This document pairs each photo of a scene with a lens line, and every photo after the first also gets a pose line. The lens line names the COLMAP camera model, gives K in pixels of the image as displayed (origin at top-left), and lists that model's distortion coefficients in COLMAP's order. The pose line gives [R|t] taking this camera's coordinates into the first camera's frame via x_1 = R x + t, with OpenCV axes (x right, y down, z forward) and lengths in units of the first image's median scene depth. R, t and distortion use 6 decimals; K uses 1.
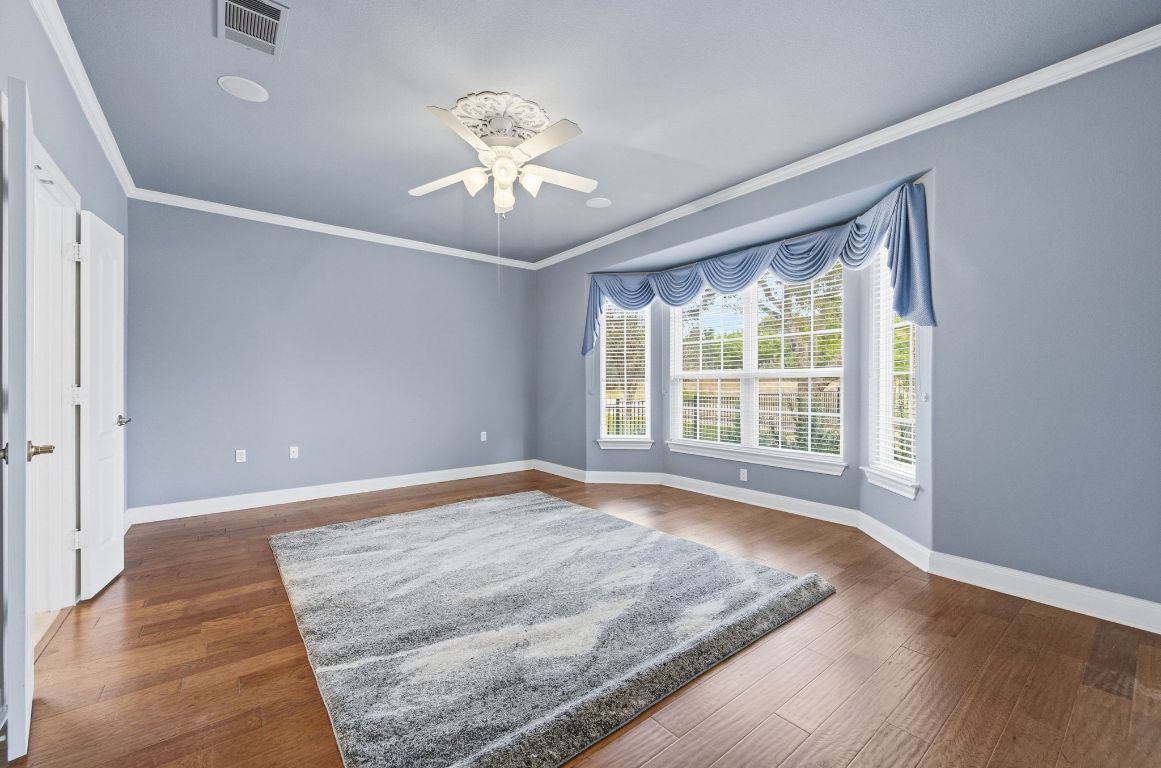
lens RADIAL K [[335.9, 0, 580.5], [0, 335.9, 384.0], [0, 0, 1]] dist [0.000020, -0.000002]
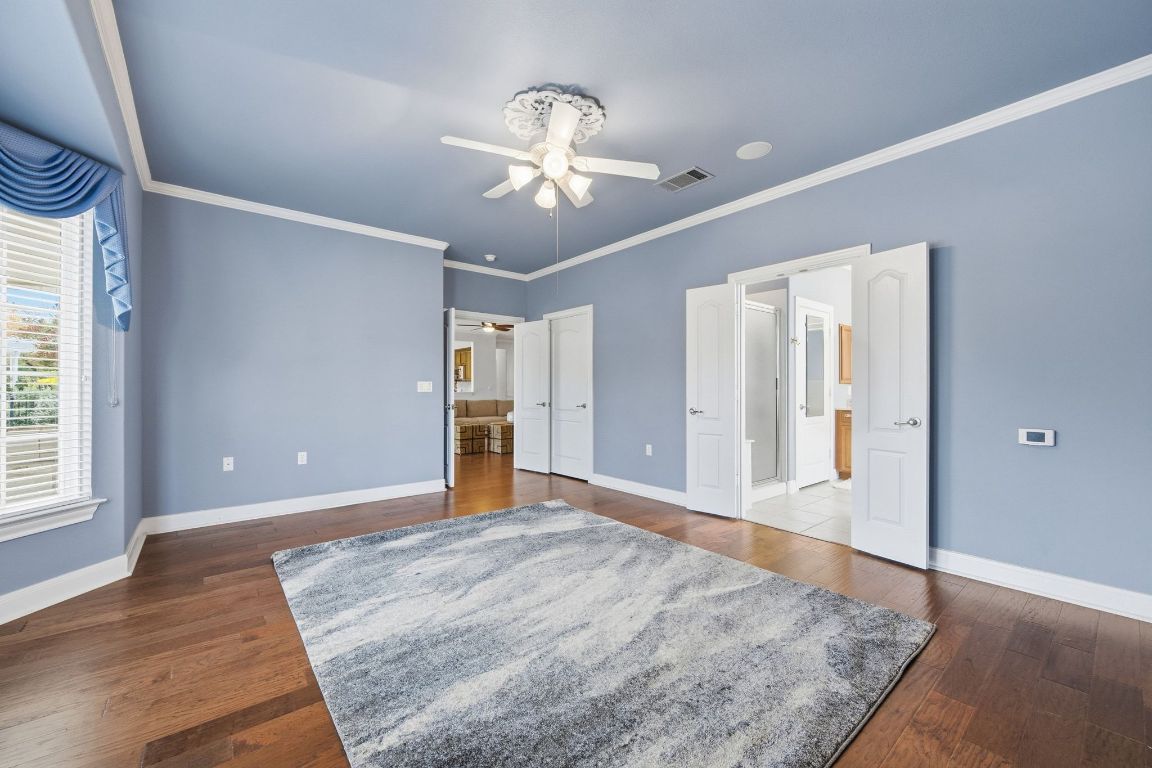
lens RADIAL K [[449.9, 0, 572.8], [0, 449.9, 388.2], [0, 0, 1]] dist [-0.003264, -0.000182]
pose [[-0.999839, 0.000971, 0.017890, -0.313605], [0.001028, 0.999994, 0.003190, -0.002450], [-0.017887, 0.003208, -0.999835, 2.287467]]
